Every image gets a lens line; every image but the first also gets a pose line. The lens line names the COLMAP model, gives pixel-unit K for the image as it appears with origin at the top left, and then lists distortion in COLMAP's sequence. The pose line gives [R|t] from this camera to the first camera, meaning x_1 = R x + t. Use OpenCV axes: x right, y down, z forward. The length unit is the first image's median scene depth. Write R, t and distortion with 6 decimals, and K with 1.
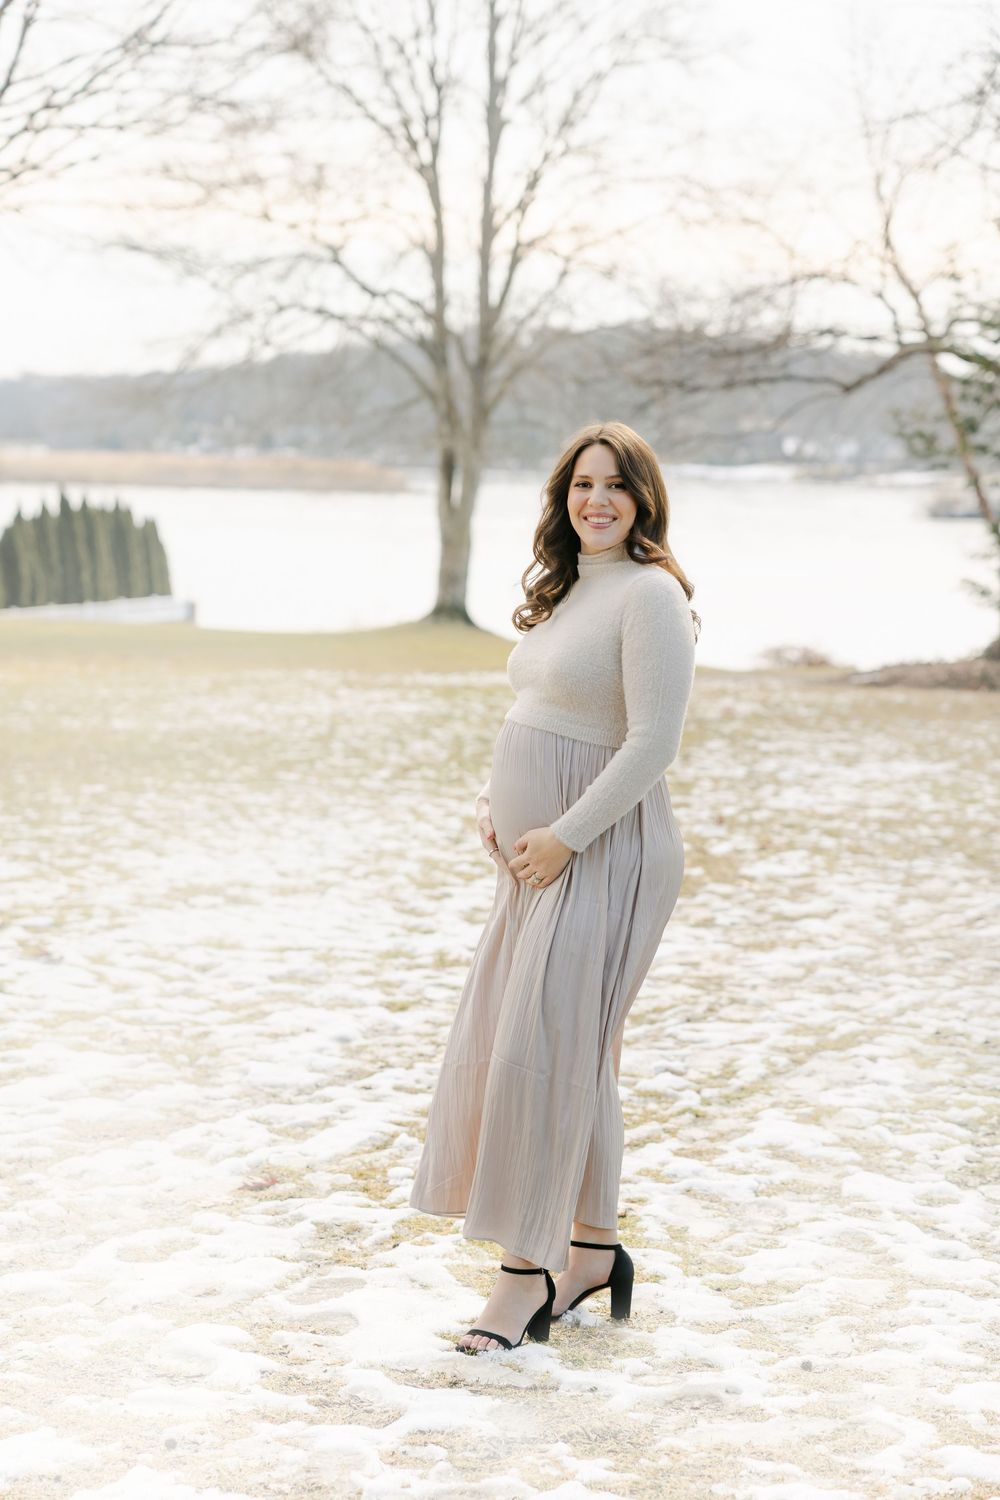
lens RADIAL K [[2988.3, 0, 500.7], [0, 2988.3, 645.6], [0, 0, 1]] dist [0.022178, 0.032475]
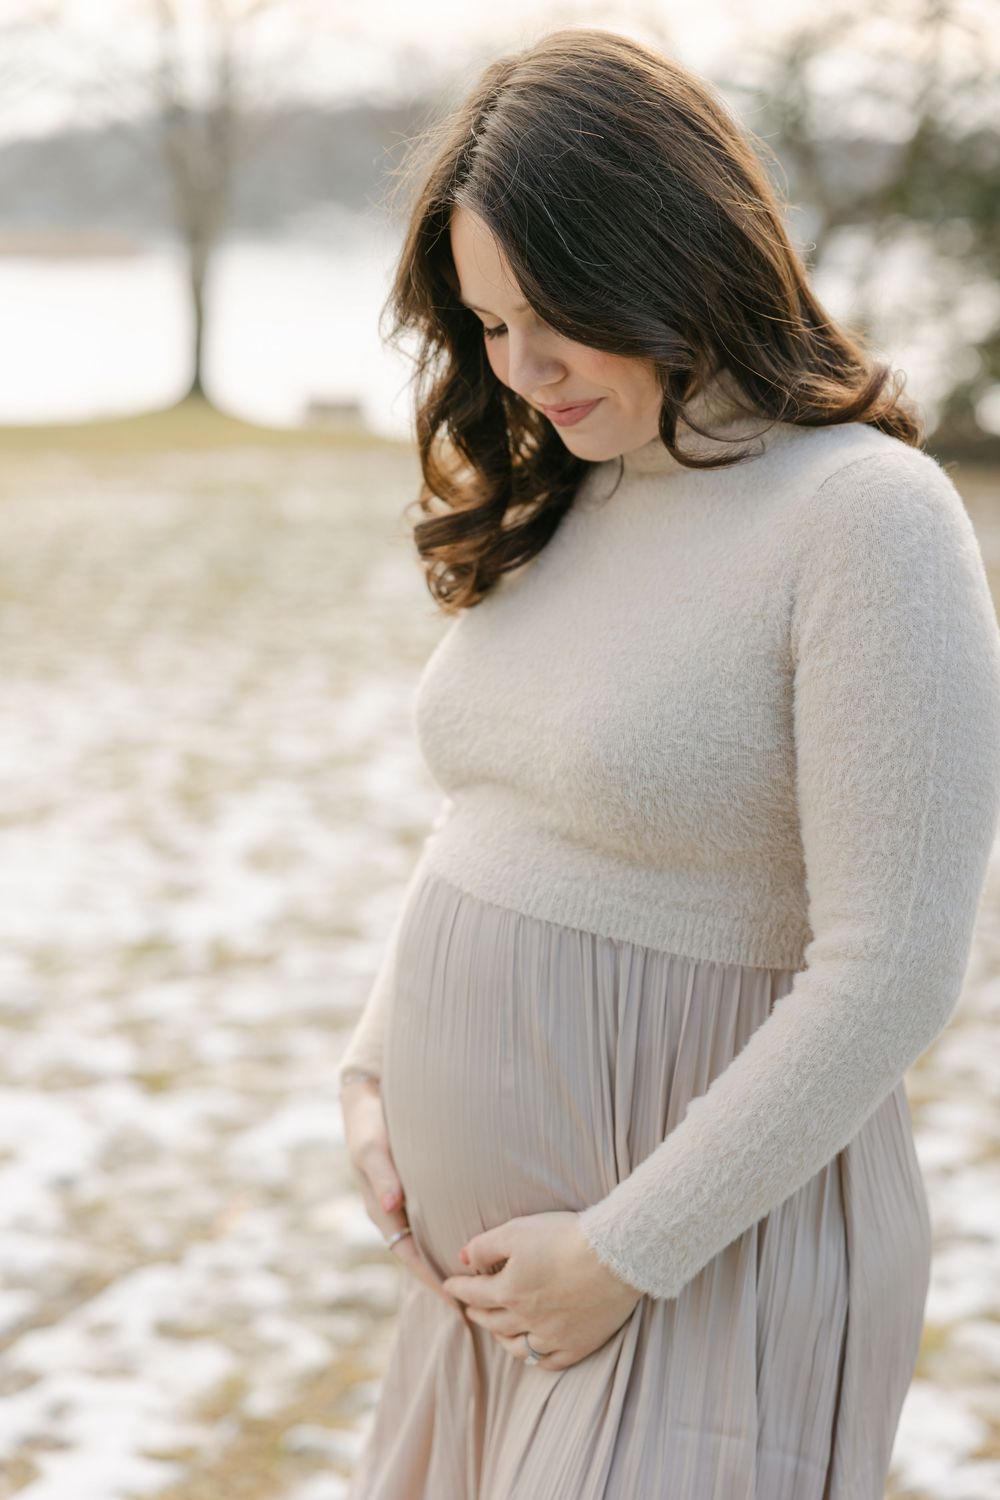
lens RADIAL K [[2988.3, 0, 500.7], [0, 2988.3, 645.6], [0, 0, 1]] dist [0.022178, 0.032475]
pose [[0.995904, -0.040671, 0.080755, -0.009243], [0.034232, 0.996241, 0.079573, -0.016423], [-0.083688, -0.076483, 0.993553, 0.372476]]
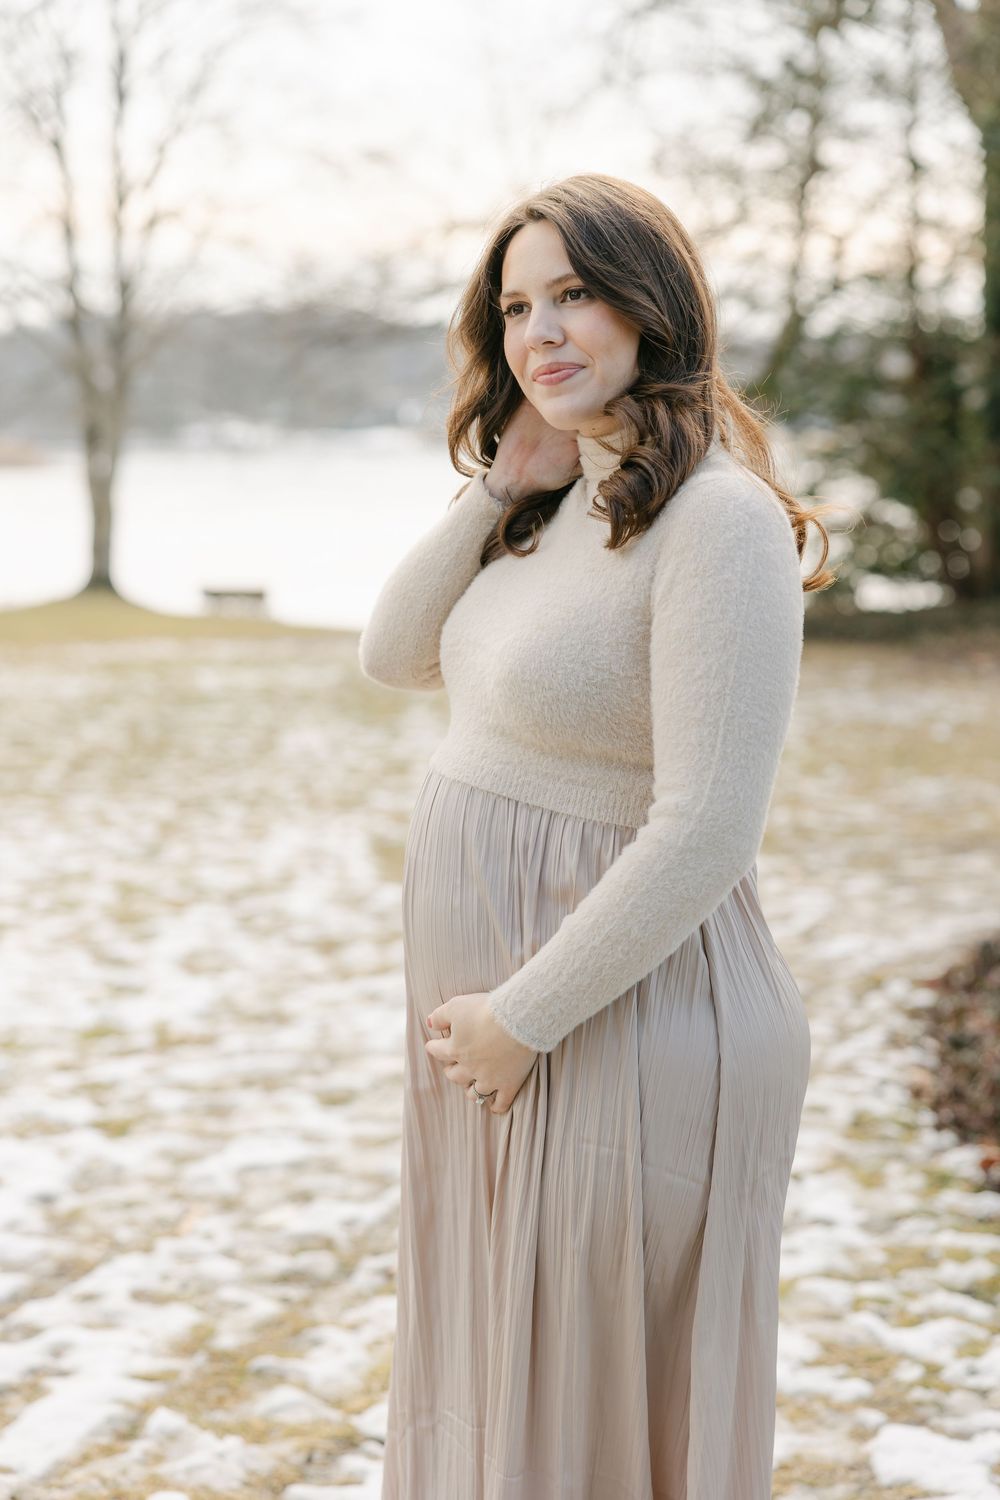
lens RADIAL K [[2896.0, 0, 500.0], [0, 2896.0, 750.0], [0, 0, 1]] dist [0.012721, 0.138282]
pose [[0.992006, -0.042509, 0.118815, -0.021289], [0.036648, 0.998022, 0.051087, -0.001787], [-0.120751, -0.046324, 0.991601, 0.296241]]
